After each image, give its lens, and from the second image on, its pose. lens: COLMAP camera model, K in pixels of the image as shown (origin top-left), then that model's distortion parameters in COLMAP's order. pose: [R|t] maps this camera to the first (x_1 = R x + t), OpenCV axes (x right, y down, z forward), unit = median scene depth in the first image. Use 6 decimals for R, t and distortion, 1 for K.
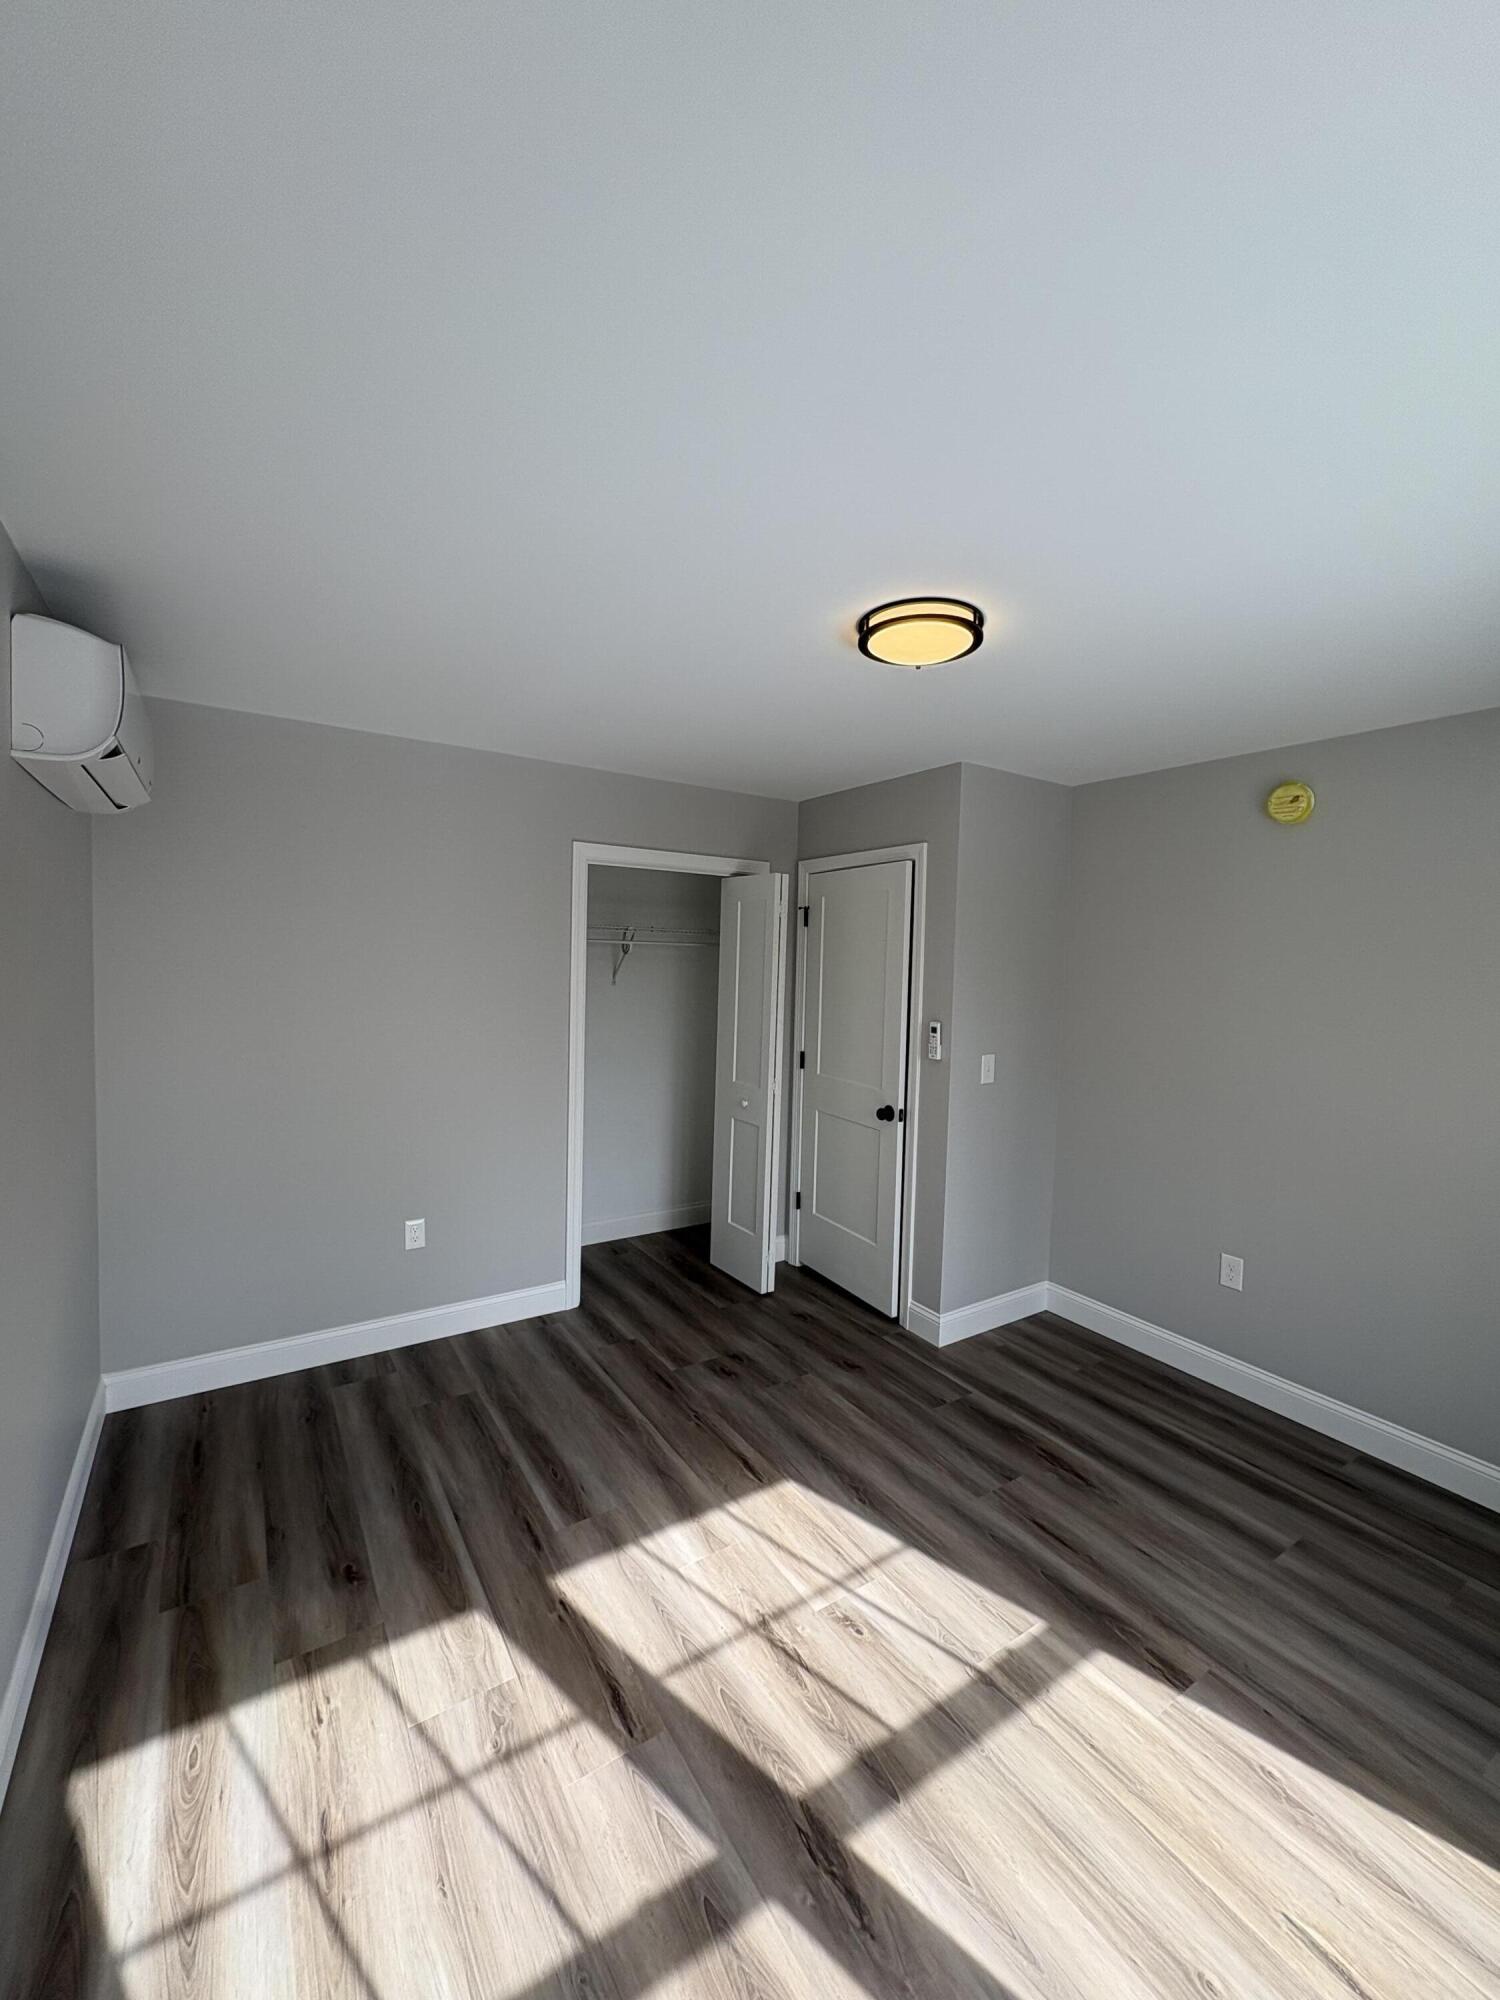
lens RADIAL K [[798.7, 0, 750.9], [0, 798.7, 998.4], [0, 0, 1]] dist [-0.001781, 0.000126]
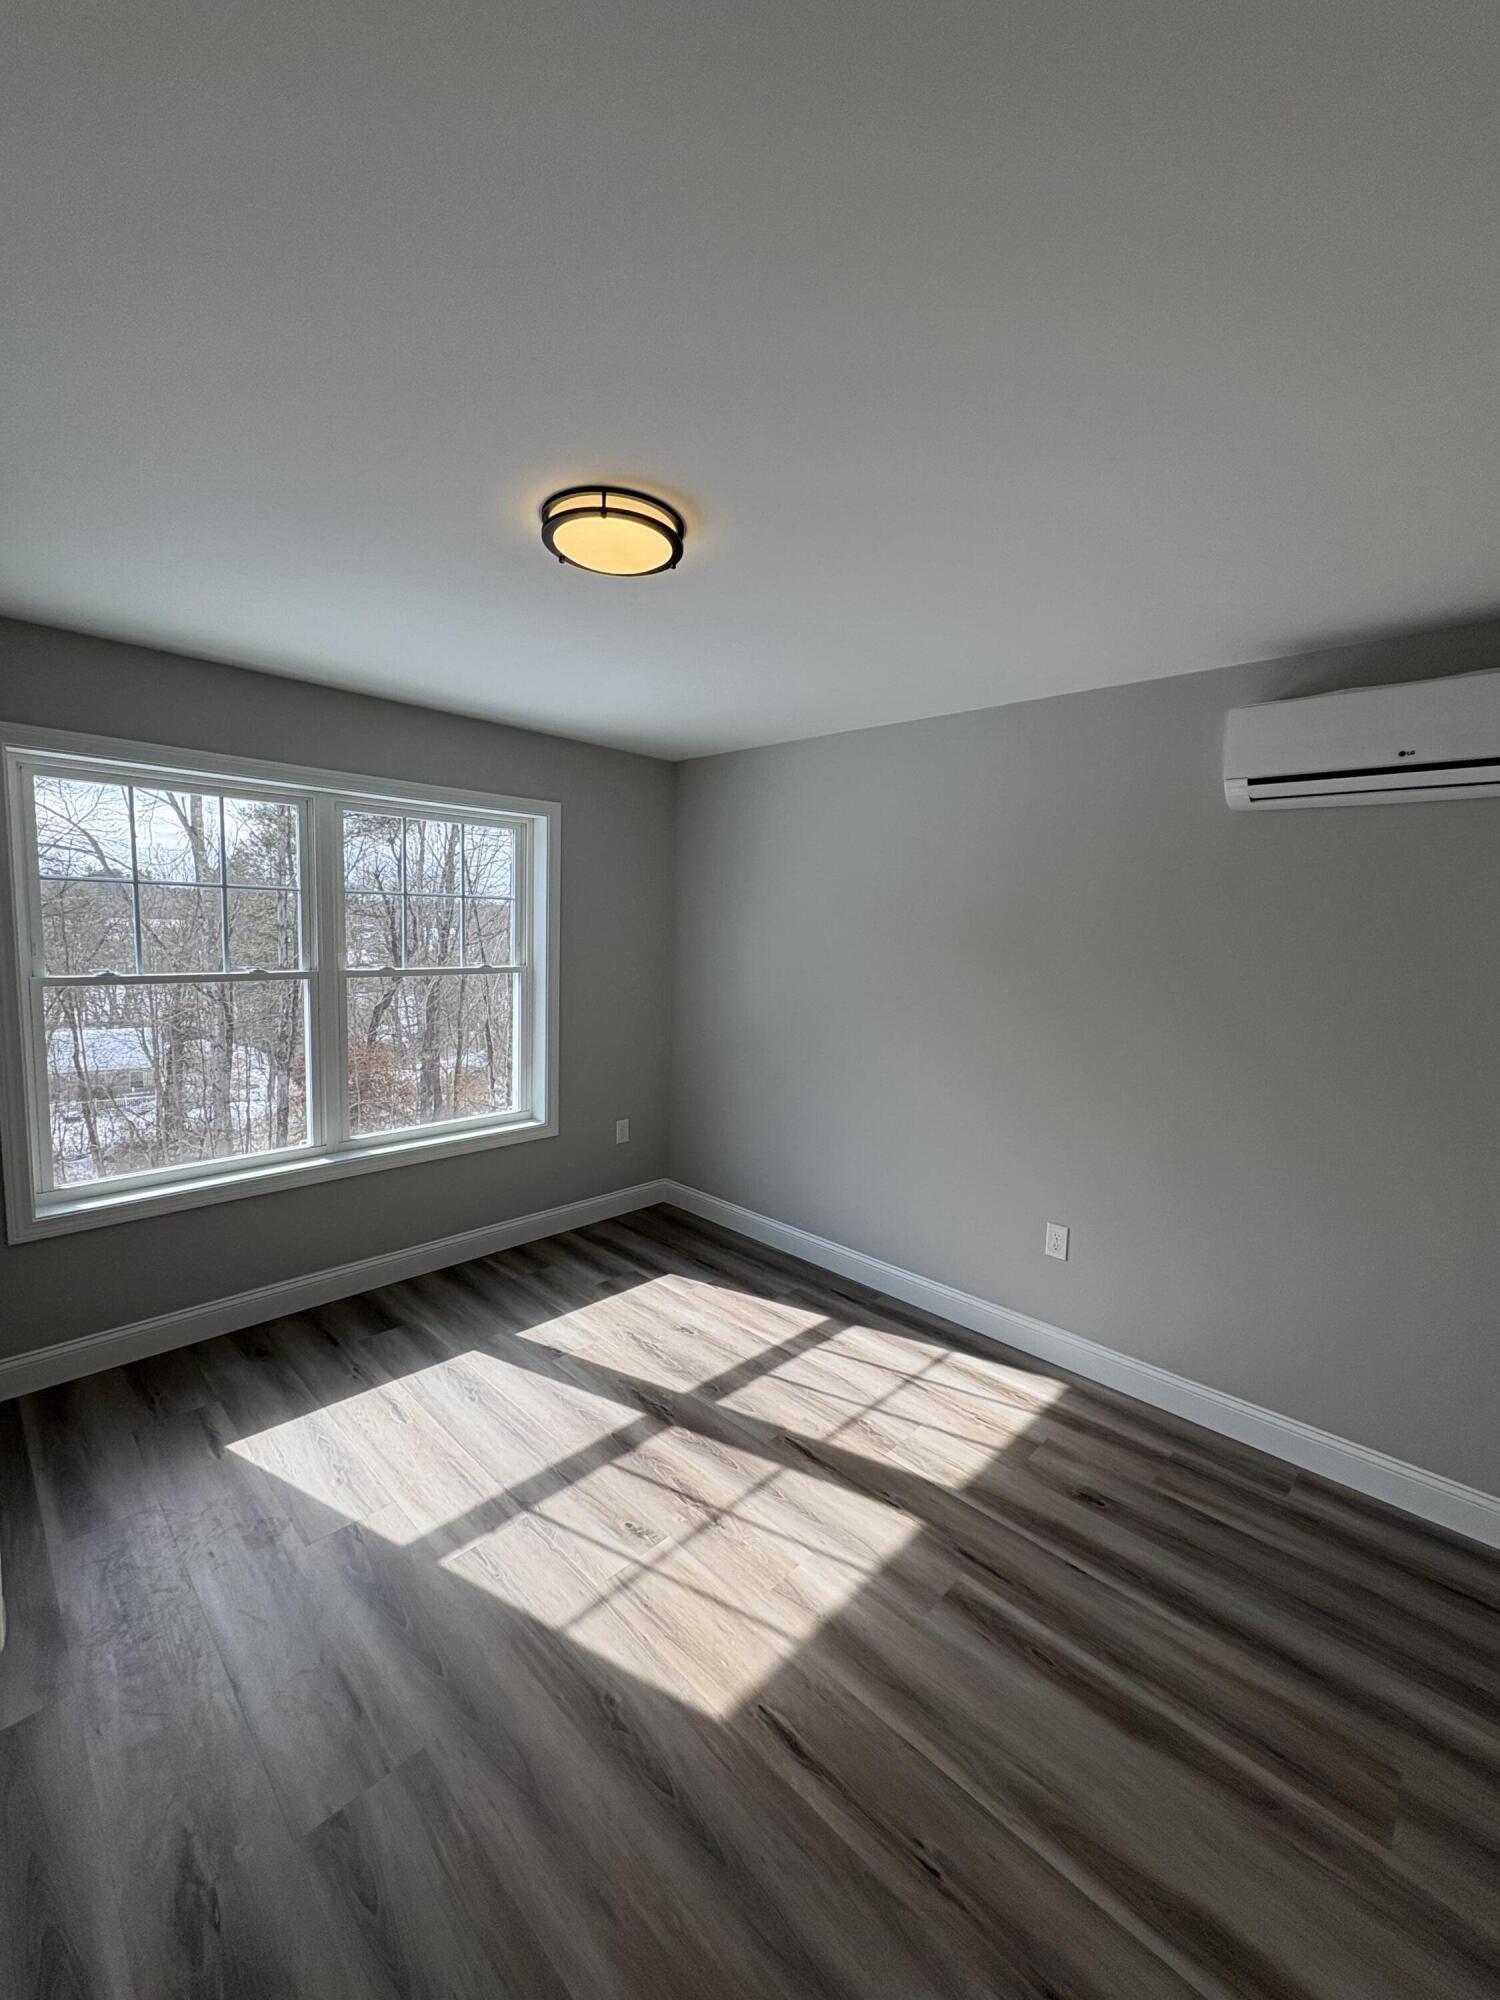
lens RADIAL K [[798.7, 0, 751.7], [0, 798.7, 1002.6], [0, 0, 1]] dist [-0.001781, 0.000126]
pose [[-0.973226, -0.037044, -0.226846, 0.240719], [-0.071268, 0.986922, 0.144590, -0.087547], [0.218523, 0.156885, -0.963138, 1.938726]]
